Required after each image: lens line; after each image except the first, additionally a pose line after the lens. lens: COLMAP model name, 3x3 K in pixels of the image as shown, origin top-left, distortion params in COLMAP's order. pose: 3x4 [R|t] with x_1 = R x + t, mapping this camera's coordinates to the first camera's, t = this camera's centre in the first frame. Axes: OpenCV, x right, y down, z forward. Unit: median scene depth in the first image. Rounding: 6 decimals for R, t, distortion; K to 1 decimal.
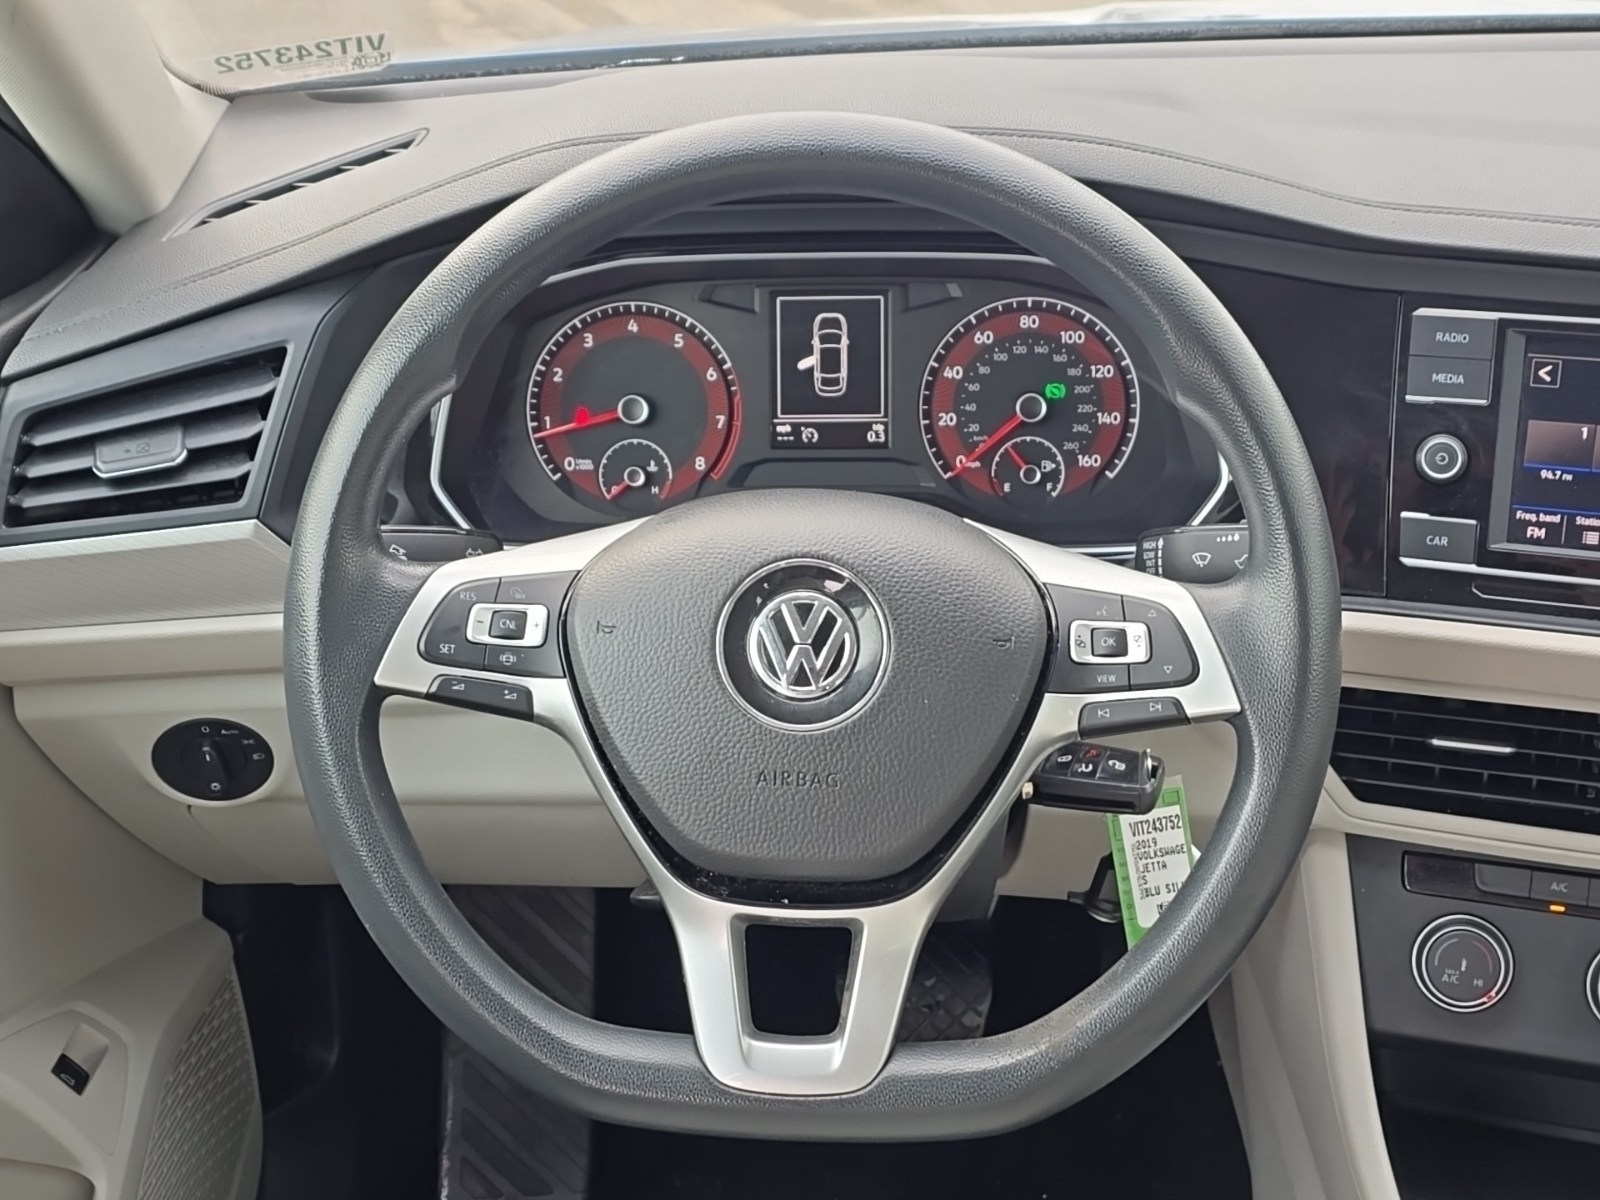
lens RADIAL K [[2082.9, 0, 800.0], [0, 2082.9, 600.0], [0, 0, 1]] dist [0.135777, -0.330690]
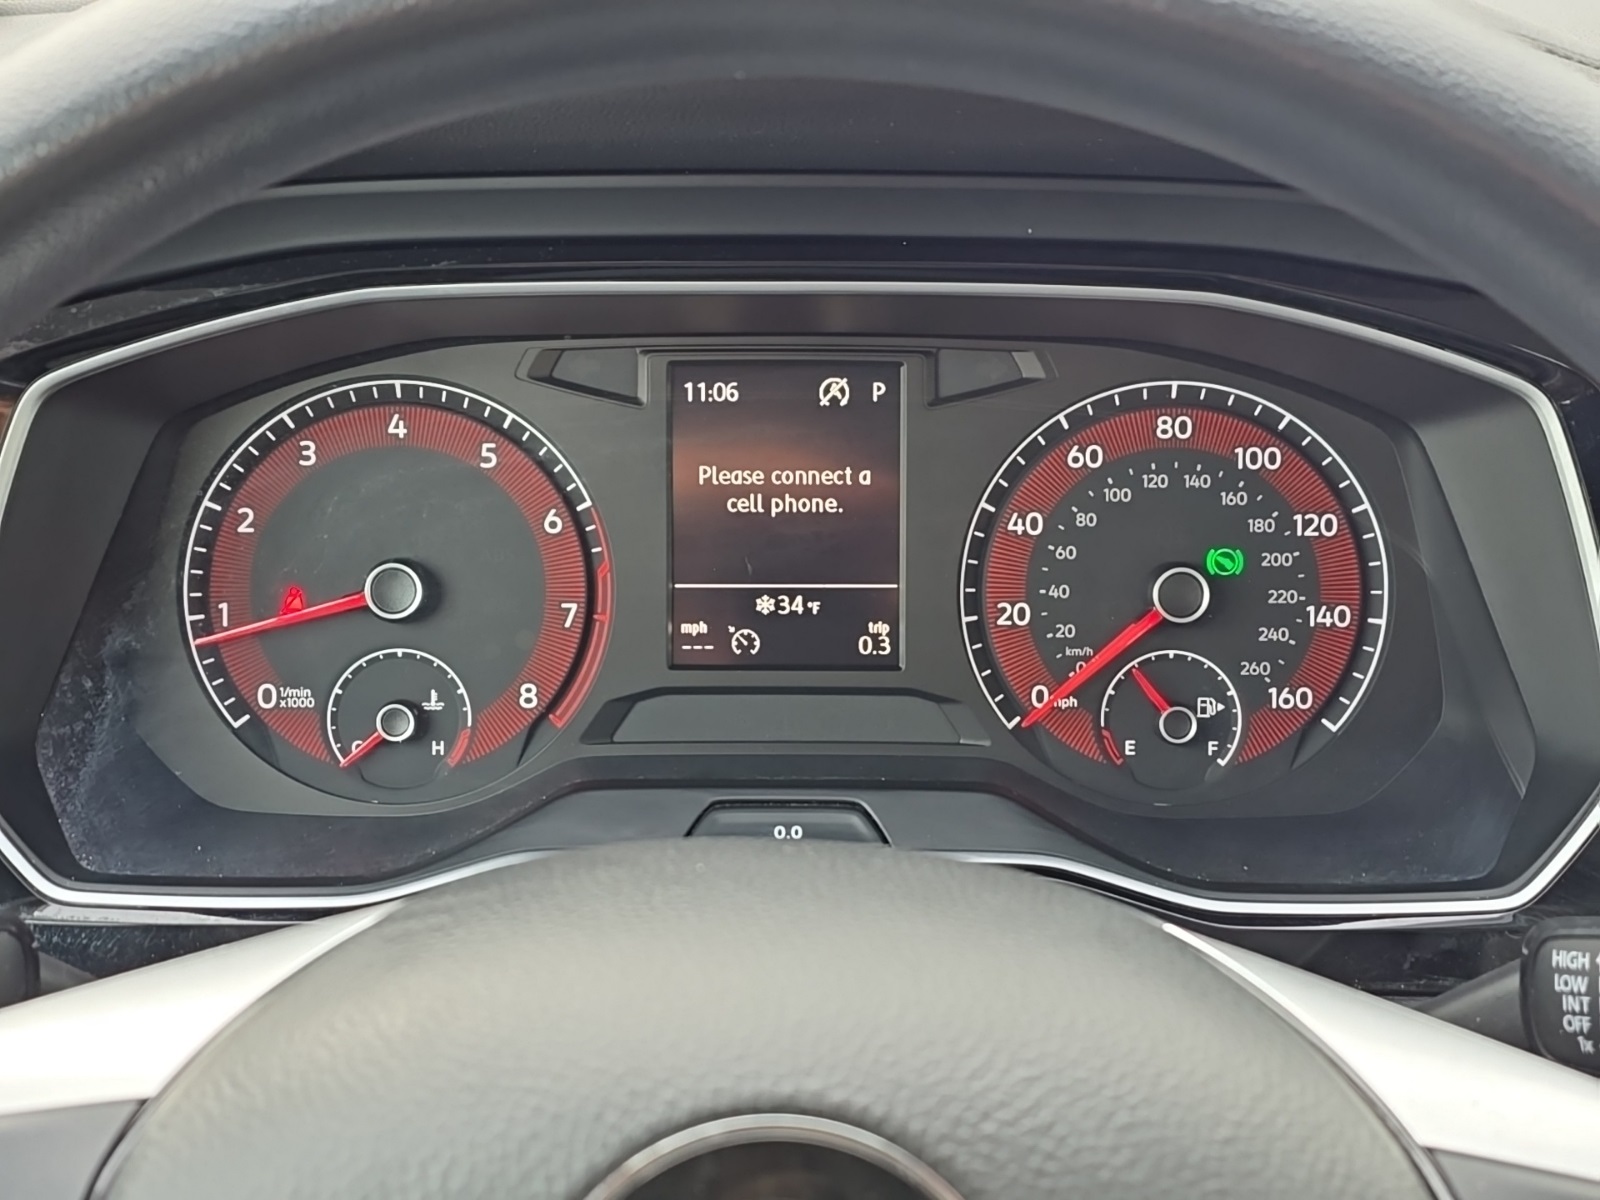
lens RADIAL K [[2082.9, 0, 800.0], [0, 2082.9, 600.0], [0, 0, 1]] dist [0.135777, -0.330690]
pose [[0.998374, 0.006732, 0.056607, -0.010978], [-0.004202, 0.998992, -0.044682, -0.067334], [-0.056850, 0.044372, 0.997396, 0.493915]]
